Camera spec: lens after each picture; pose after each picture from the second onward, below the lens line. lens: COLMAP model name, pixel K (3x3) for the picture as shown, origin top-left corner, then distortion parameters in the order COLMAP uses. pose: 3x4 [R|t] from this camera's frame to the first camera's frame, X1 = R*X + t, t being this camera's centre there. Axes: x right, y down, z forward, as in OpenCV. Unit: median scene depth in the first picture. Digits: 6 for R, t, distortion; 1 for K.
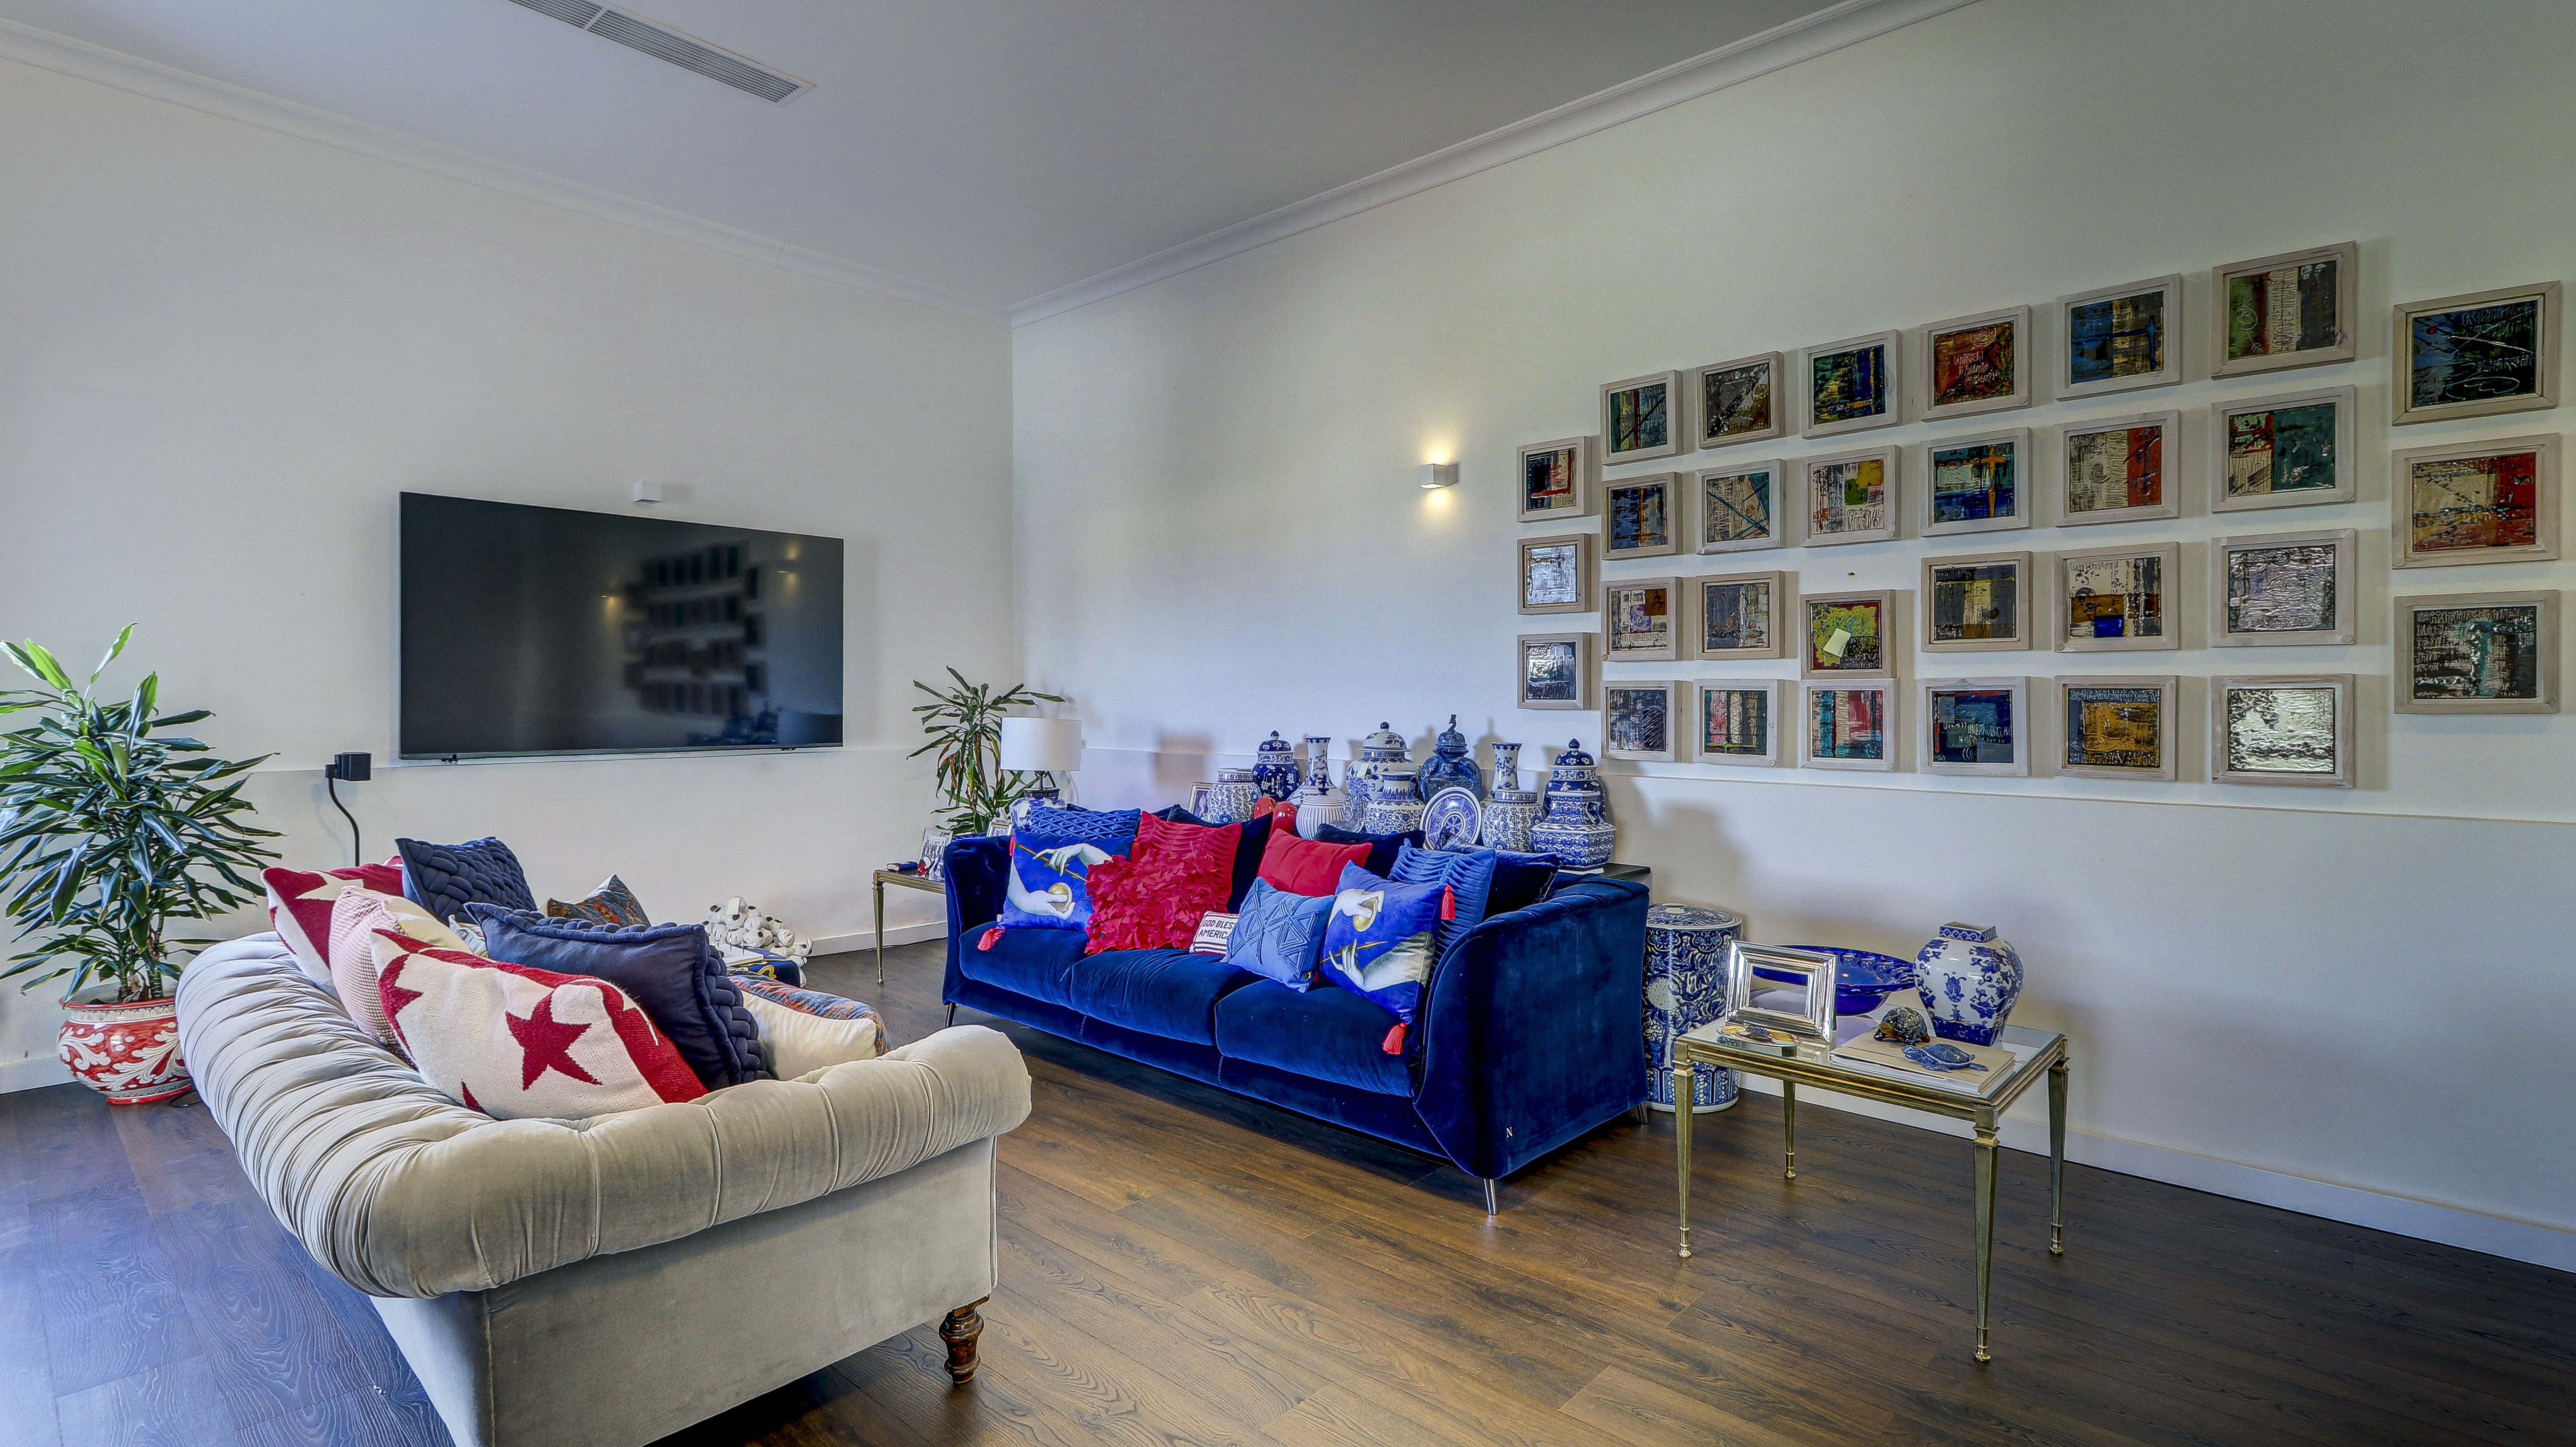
lens RADIAL K [[1190.6, 0, 1264.7], [0, 1190.6, 713.6], [0, 0, 1]] dist [0.010905, -0.004820]
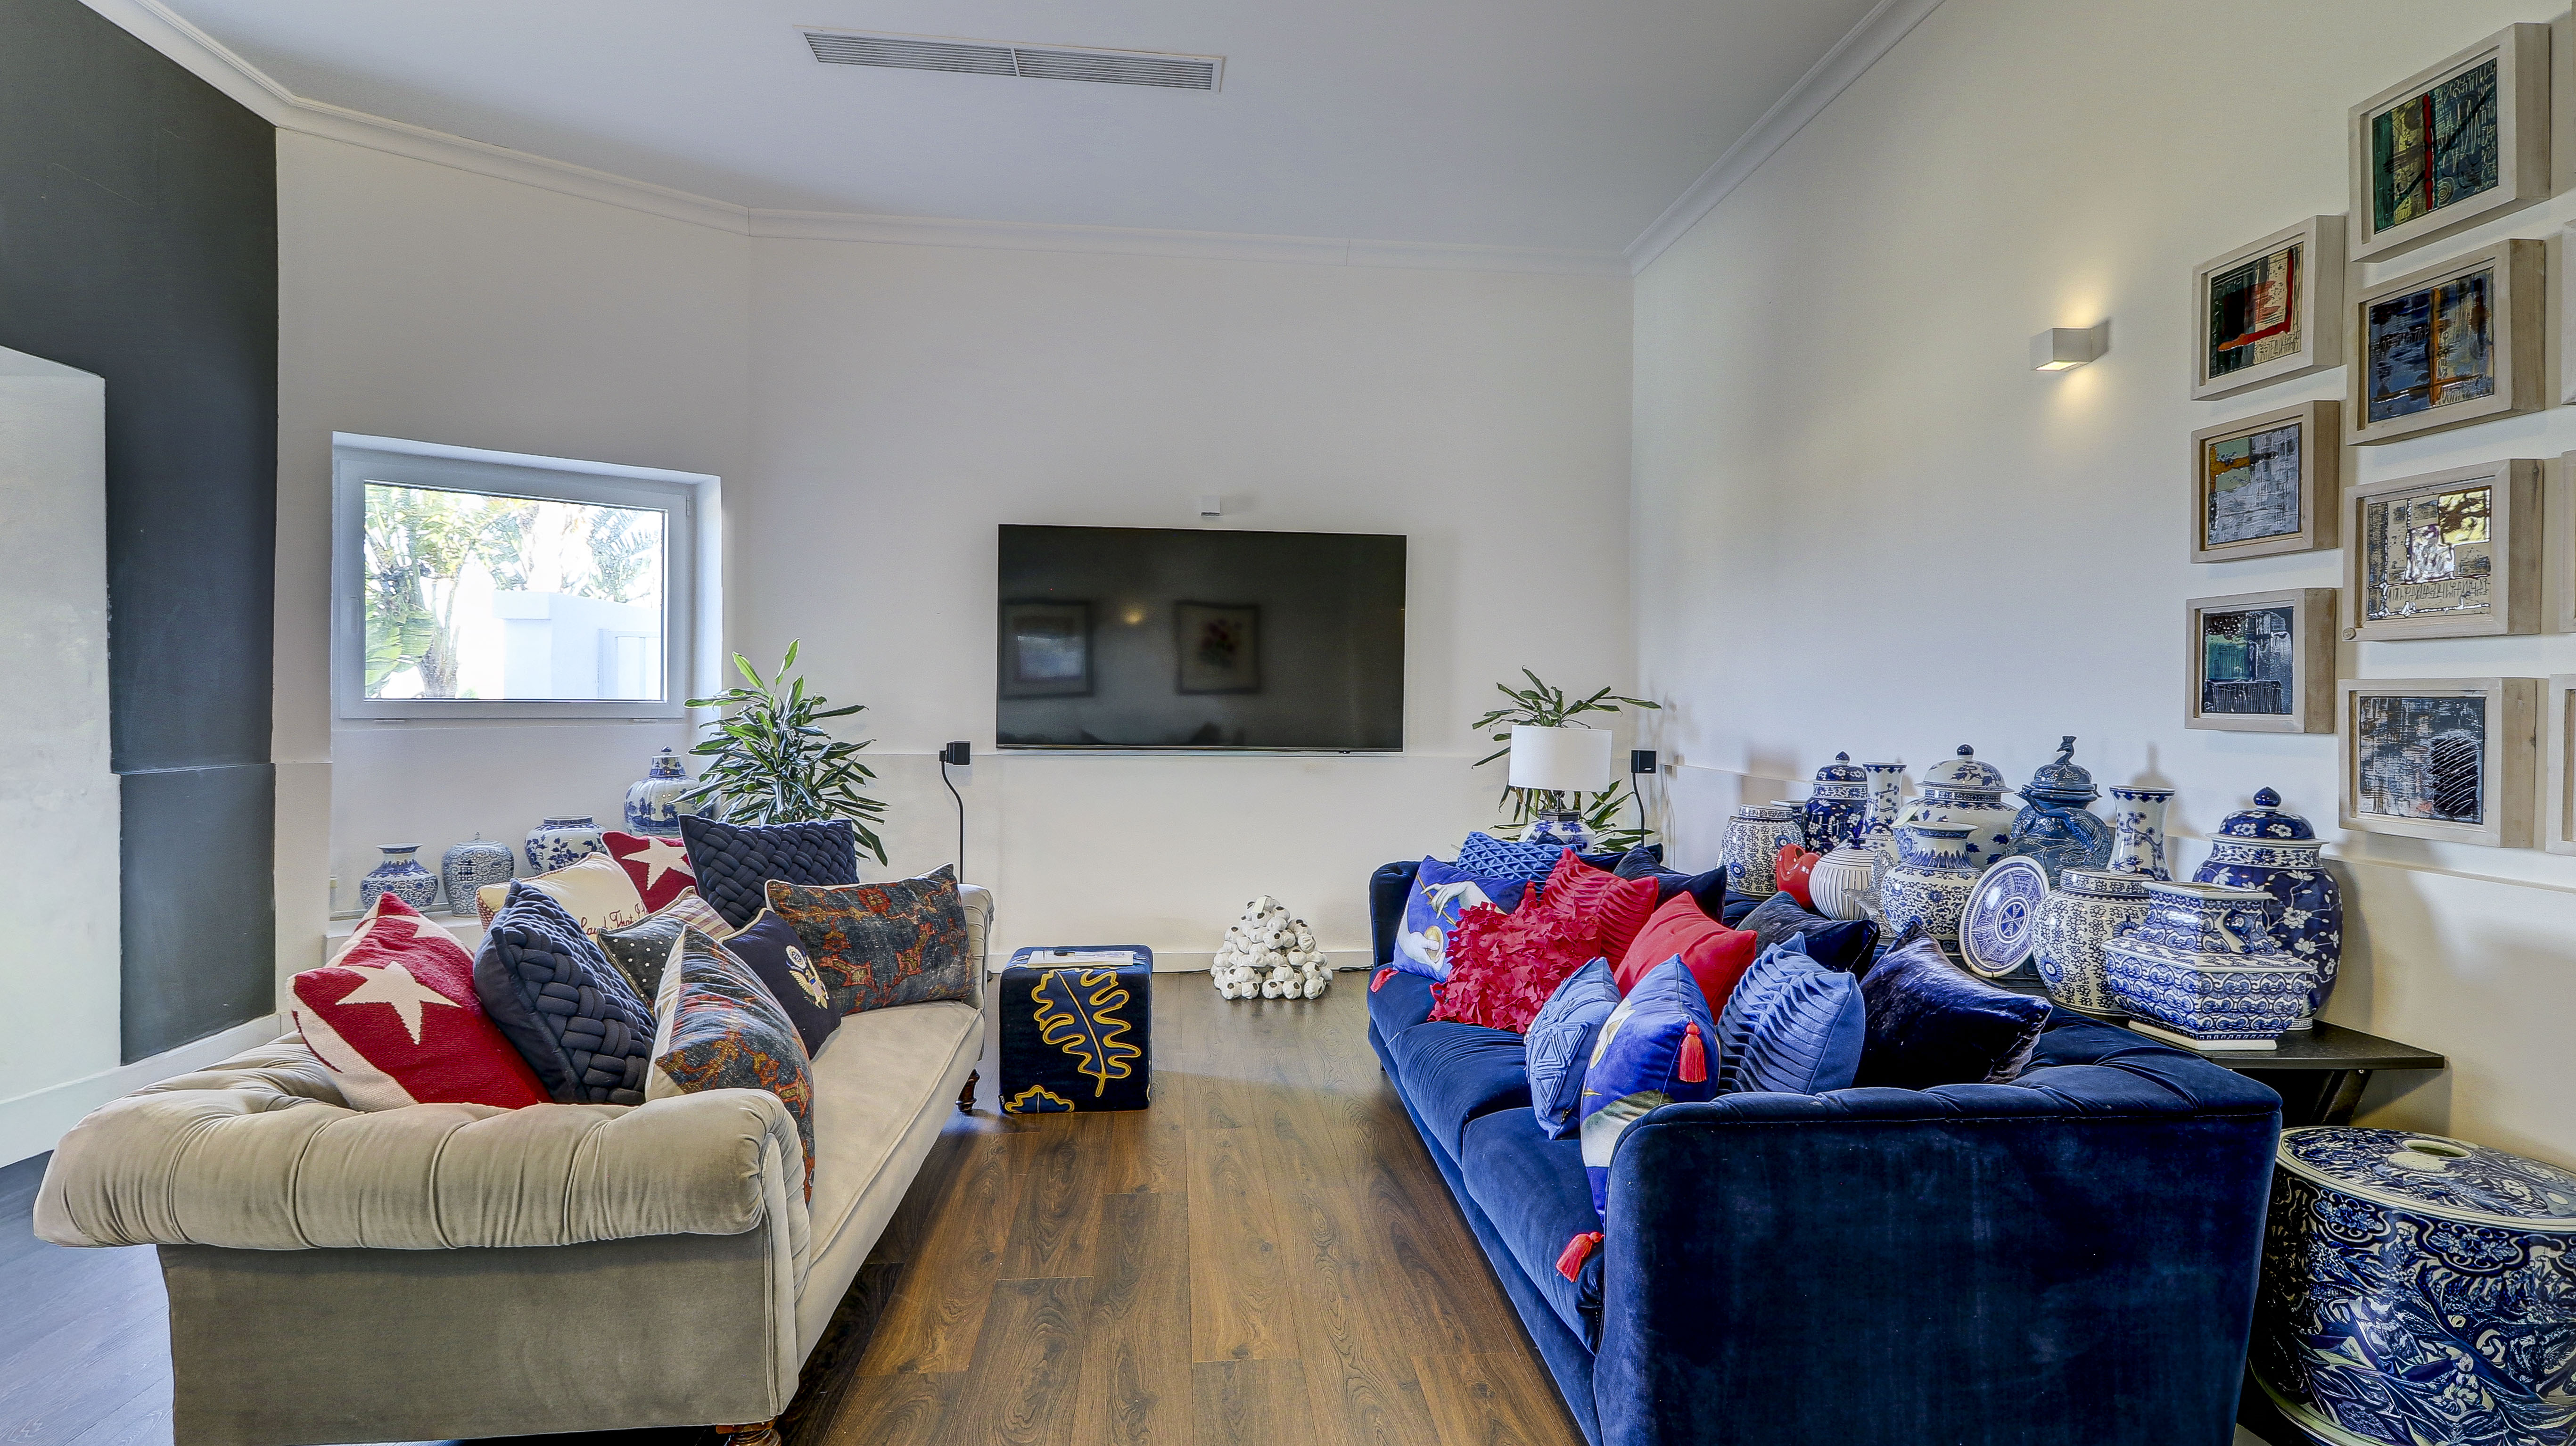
lens RADIAL K [[1190.5, 0, 1294.5], [0, 1190.5, 716.2], [0, 0, 1]] dist [0.010905, -0.004820]
pose [[0.747738, 0.017386, -0.663766, 0.296118], [-0.019399, 0.999802, 0.004335, -0.005080], [0.663711, 0.009635, 0.747927, 0.316842]]
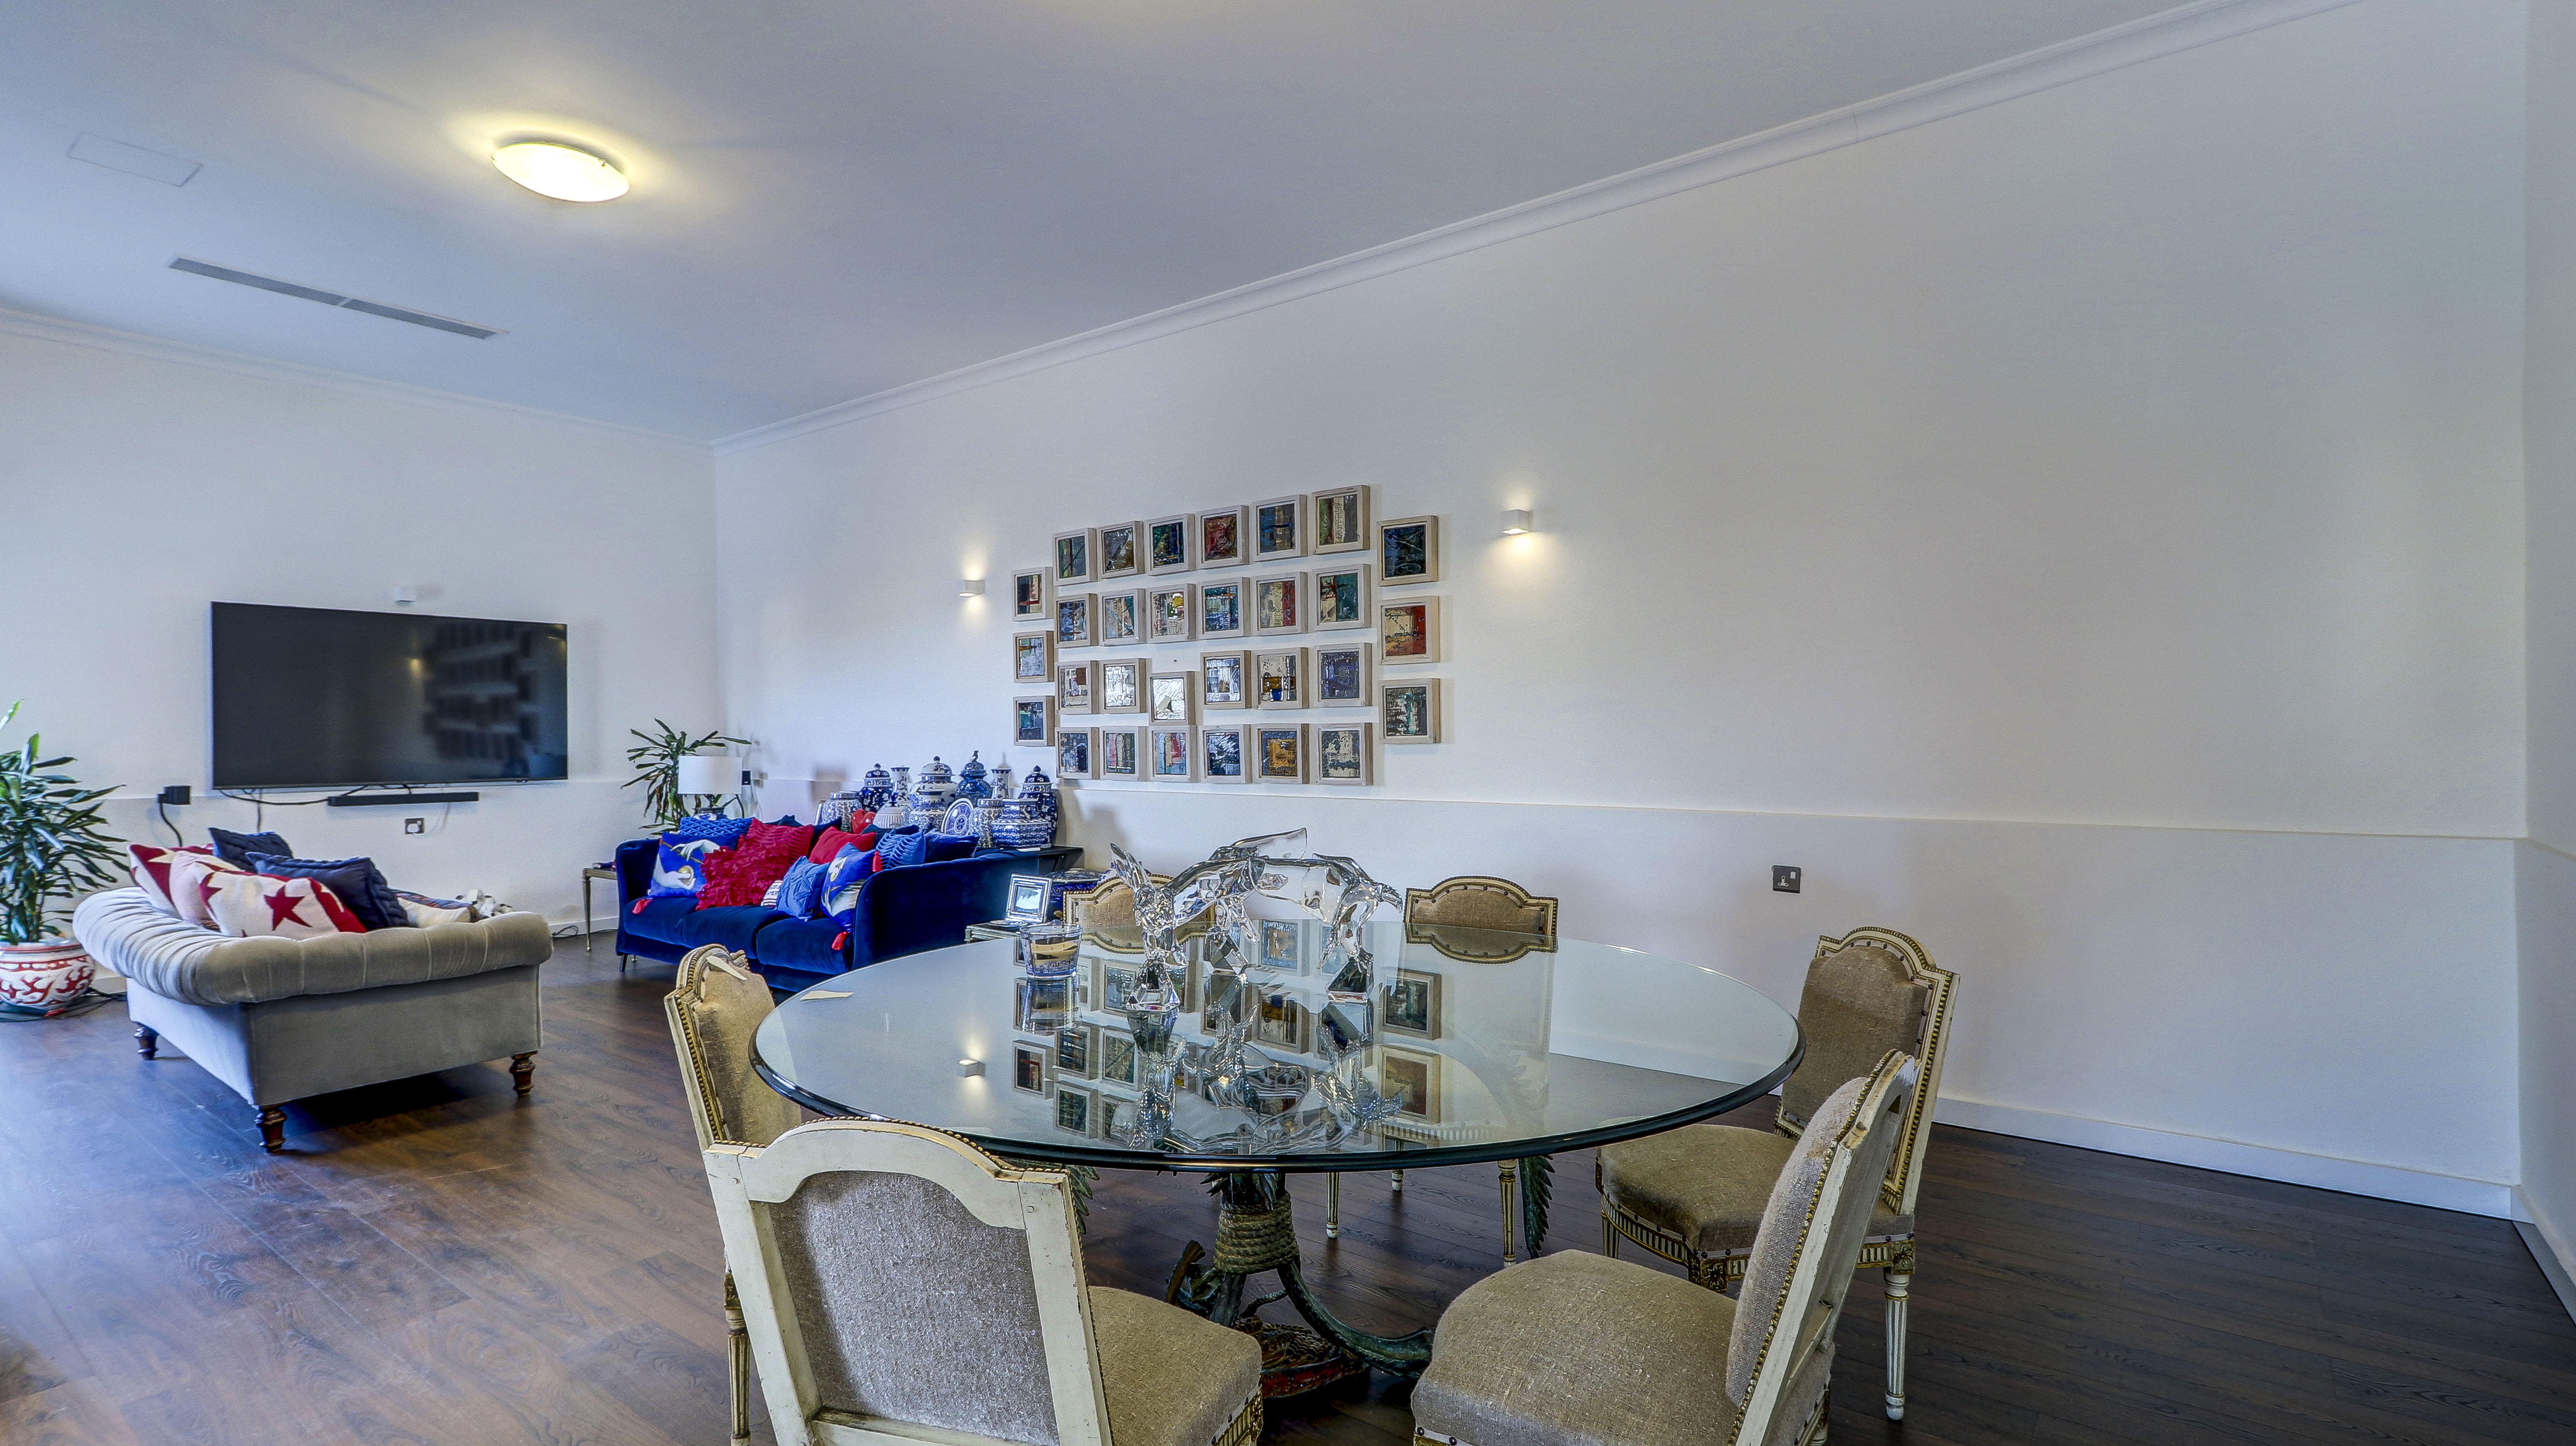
lens RADIAL K [[1190.7, 0, 1249.5], [0, 1190.7, 745.0], [0, 0, 1]] dist [0.010905, -0.004820]
pose [[0.996249, -0.010984, 0.085834, 0.410705], [0.011489, 0.999919, -0.005389, 0.006740], [-0.085768, 0.006355, 0.996295, -0.560972]]
